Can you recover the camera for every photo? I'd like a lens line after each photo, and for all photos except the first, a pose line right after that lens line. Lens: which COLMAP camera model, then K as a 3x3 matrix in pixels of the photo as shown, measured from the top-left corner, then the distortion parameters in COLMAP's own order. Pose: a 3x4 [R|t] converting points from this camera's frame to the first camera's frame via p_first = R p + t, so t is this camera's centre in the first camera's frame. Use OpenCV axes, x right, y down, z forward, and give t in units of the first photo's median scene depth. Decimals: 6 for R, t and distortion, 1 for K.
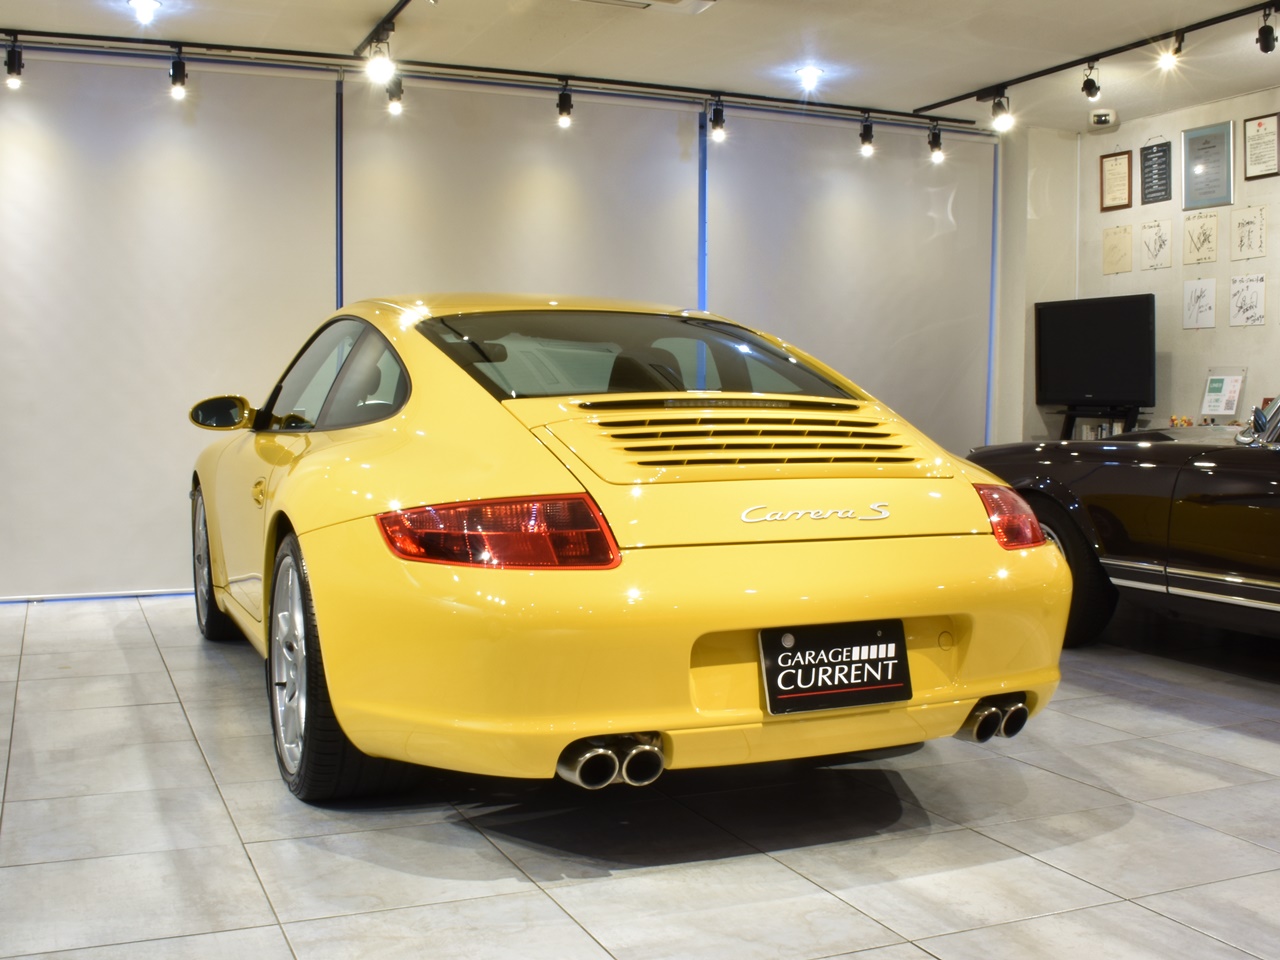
lens RADIAL K [[1396.0, 0, 640.0], [0, 1396.0, 480.0], [0, 0, 1]] dist [-0.138145, 0.043196]
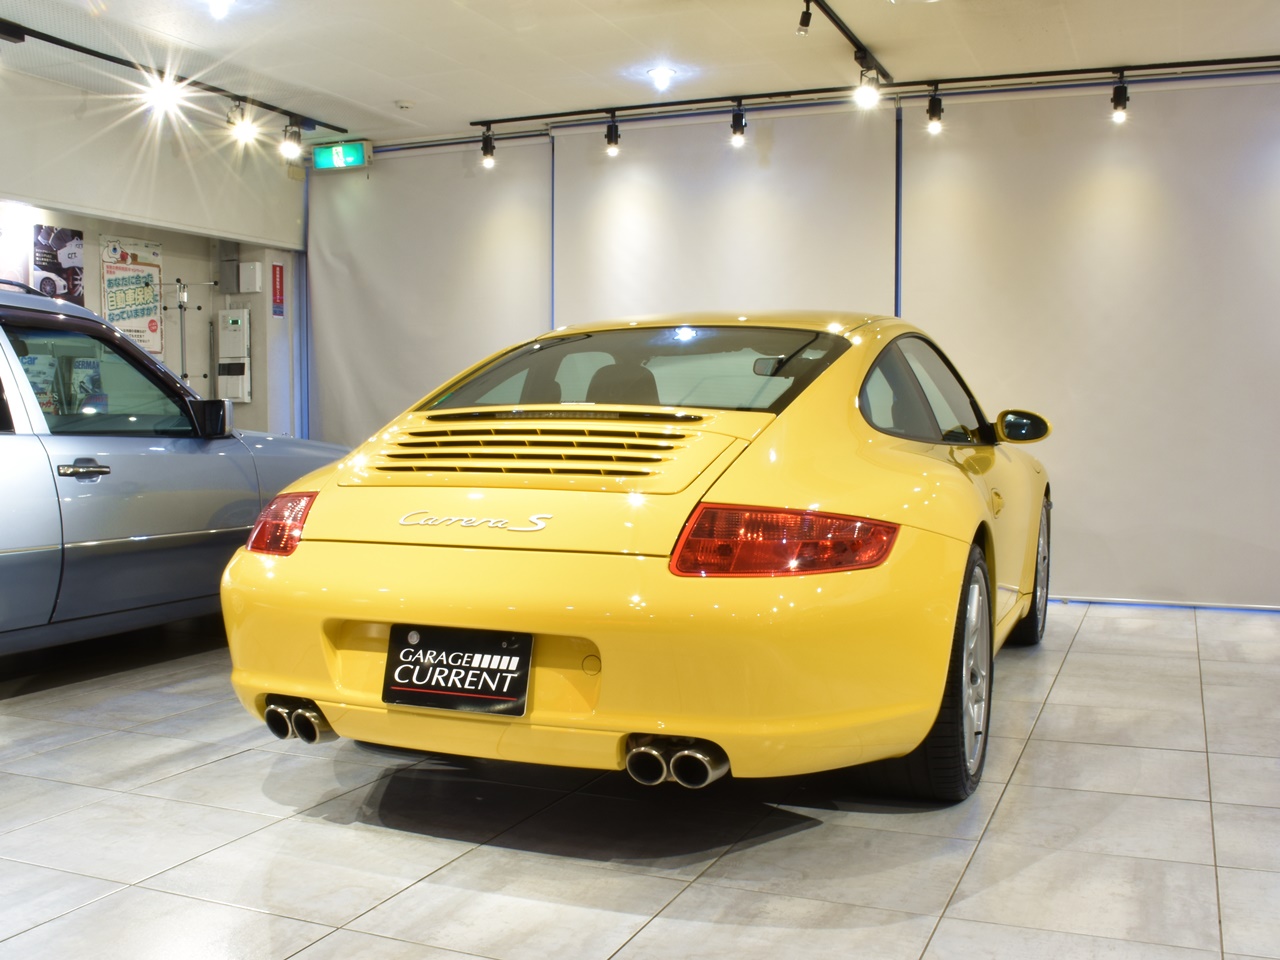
lens RADIAL K [[1341.8, 0, 639.9], [0, 1341.8, 494.4], [0, 0, 1]] dist [-0.118416, -0.011705]
pose [[0.695391, 0.040508, -0.717489, 0.928622], [-0.039332, 0.999059, 0.018284, -0.018967], [0.717554, 0.015505, 0.696330, 0.399901]]
